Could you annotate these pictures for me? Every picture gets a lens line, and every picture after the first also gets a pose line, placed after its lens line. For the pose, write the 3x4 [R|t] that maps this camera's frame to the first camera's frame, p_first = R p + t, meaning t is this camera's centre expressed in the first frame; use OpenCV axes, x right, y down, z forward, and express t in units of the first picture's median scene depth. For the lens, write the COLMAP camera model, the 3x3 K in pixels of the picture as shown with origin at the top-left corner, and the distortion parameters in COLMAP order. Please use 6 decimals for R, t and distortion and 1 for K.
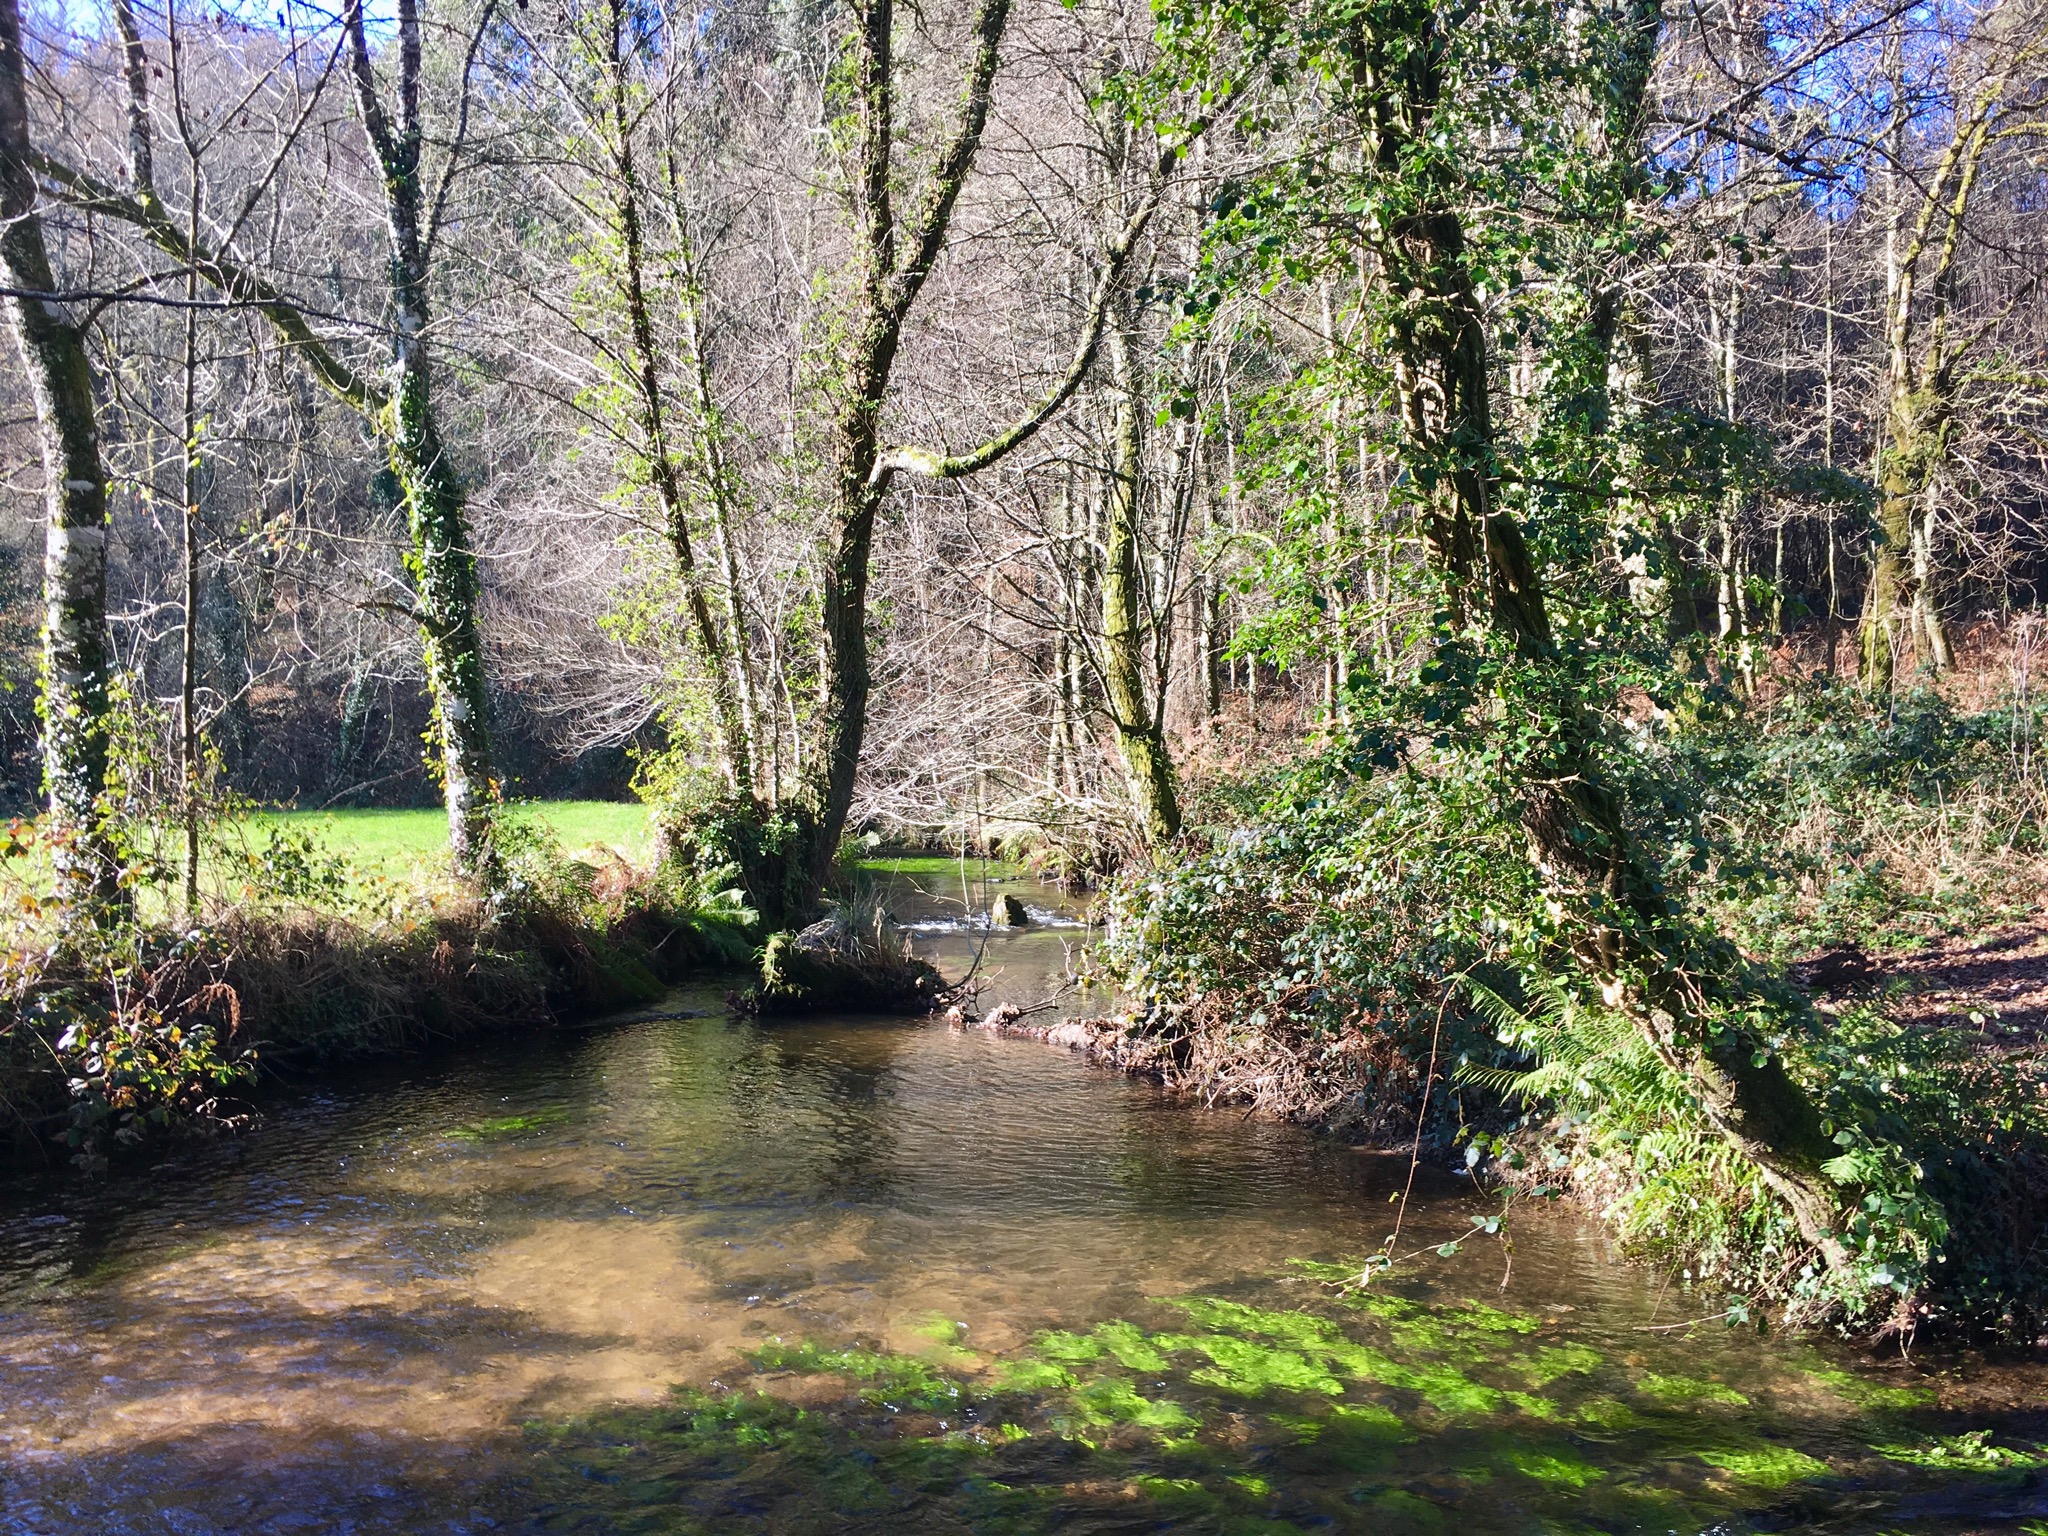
lens RADIAL K [[1732.4, 0, 1021.6], [0, 1732.4, 769.2], [0, 0, 1]] dist [0.042050, -0.008326]
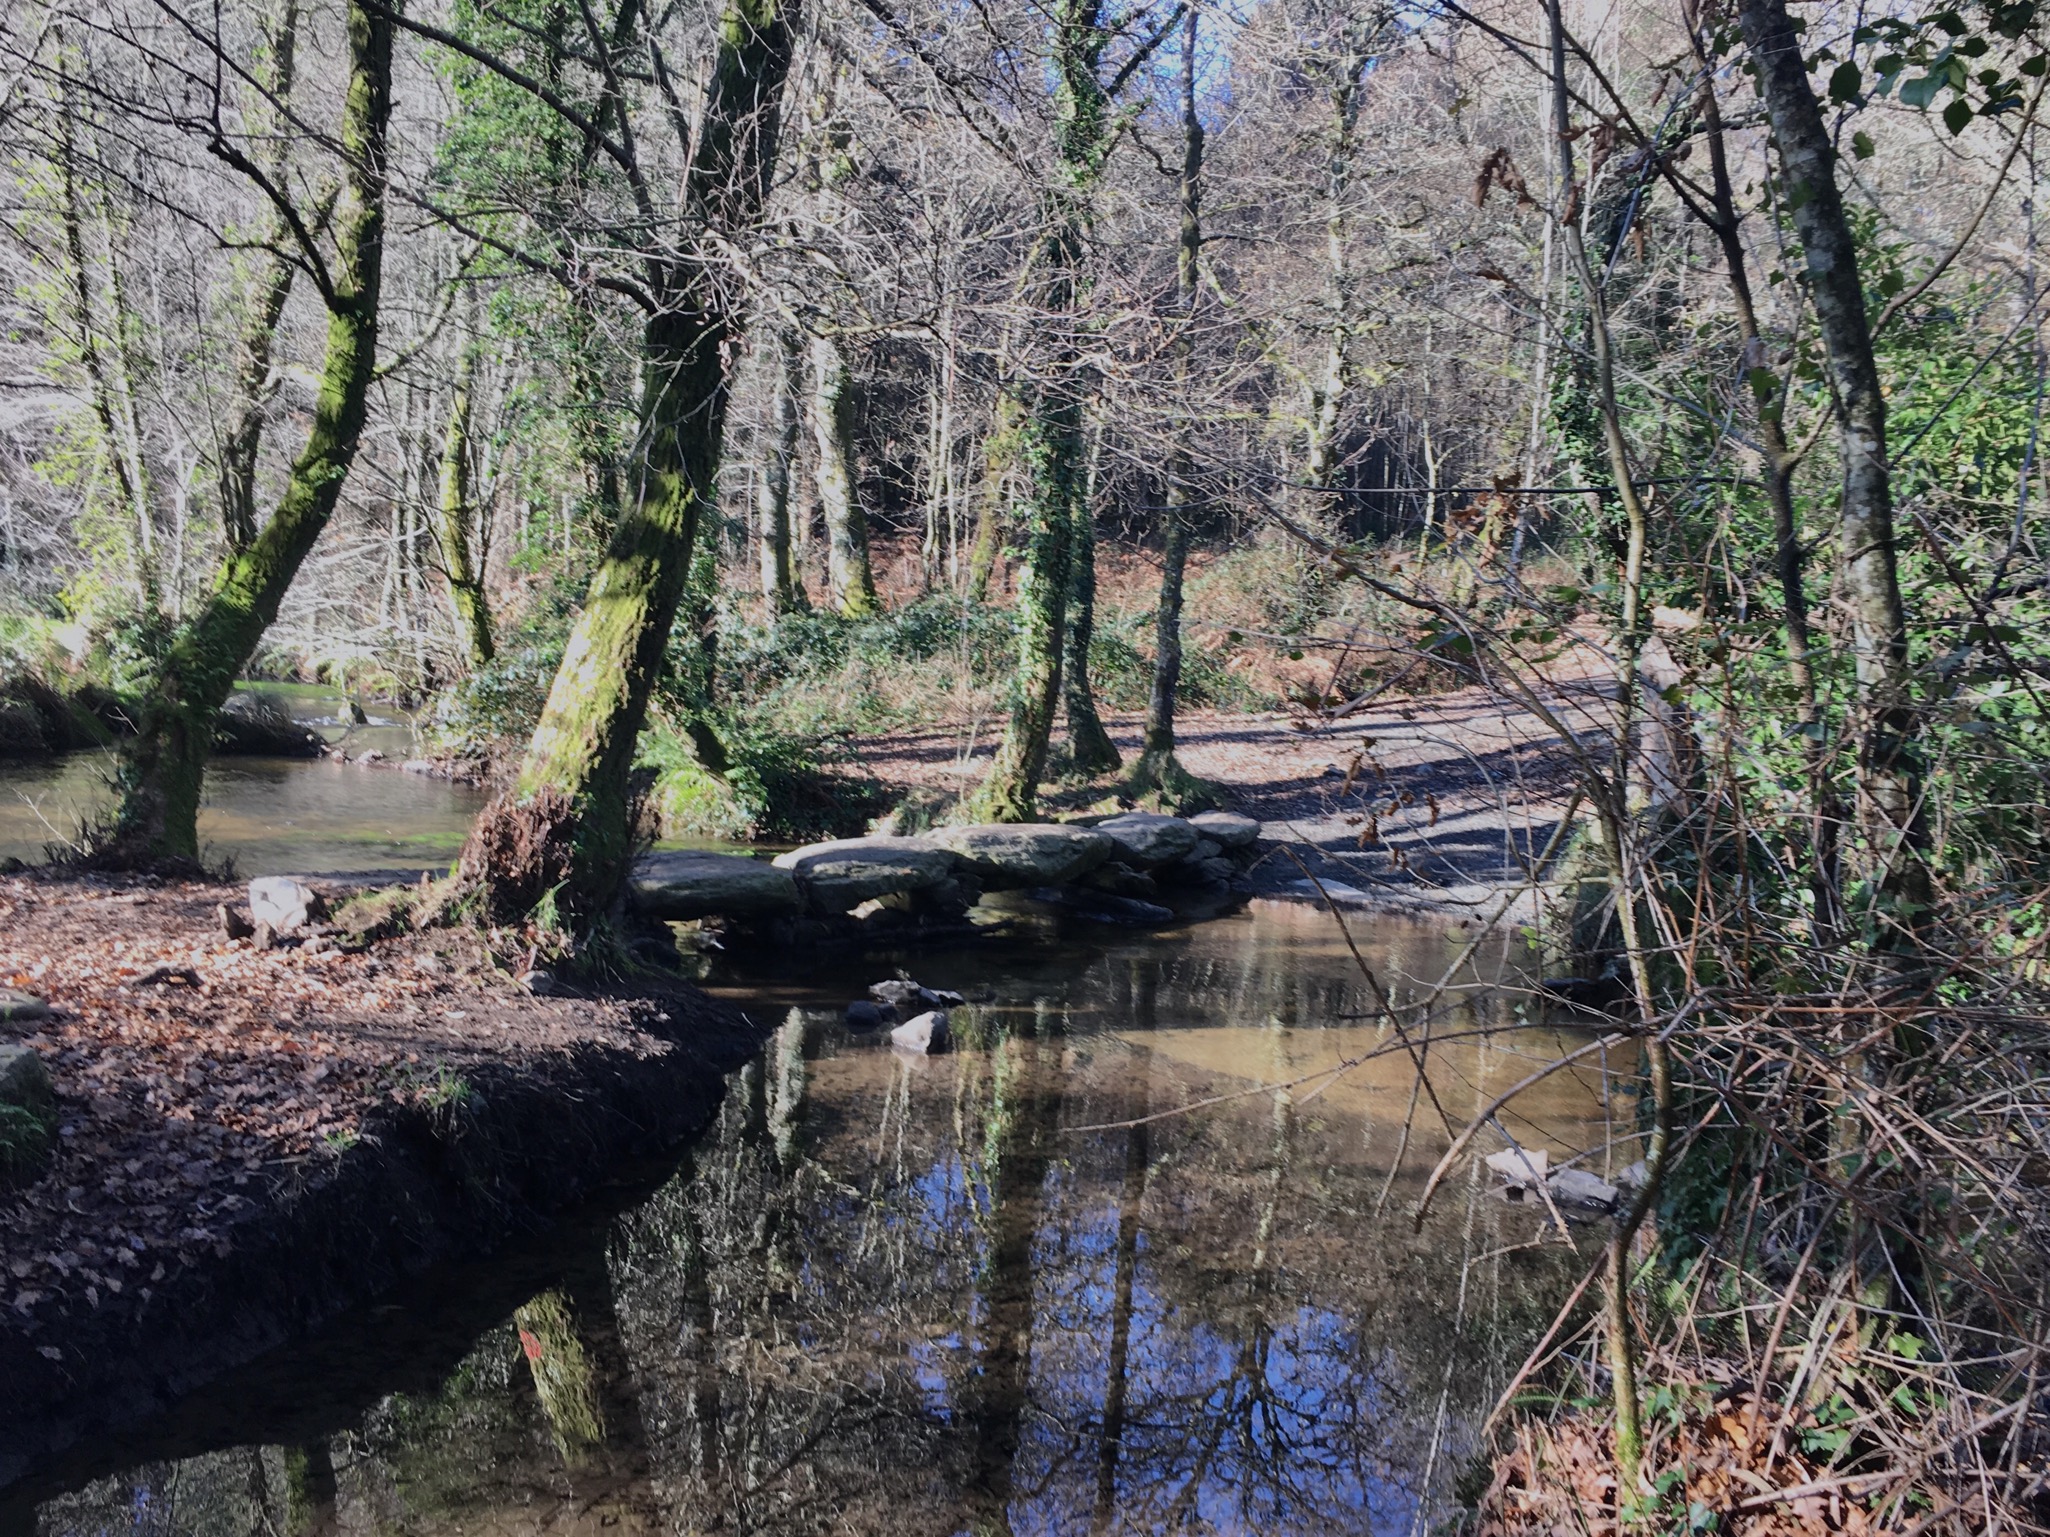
lens RADIAL K [[1734.1, 0, 1020.3], [0, 1734.1, 780.0], [0, 0, 1]] dist [0.042050, -0.008326]
pose [[0.926418, 0.038897, 0.374483, -0.039946], [-0.070327, 0.995020, 0.070629, 0.003758], [-0.369871, -0.091768, 0.924540, -0.503725]]
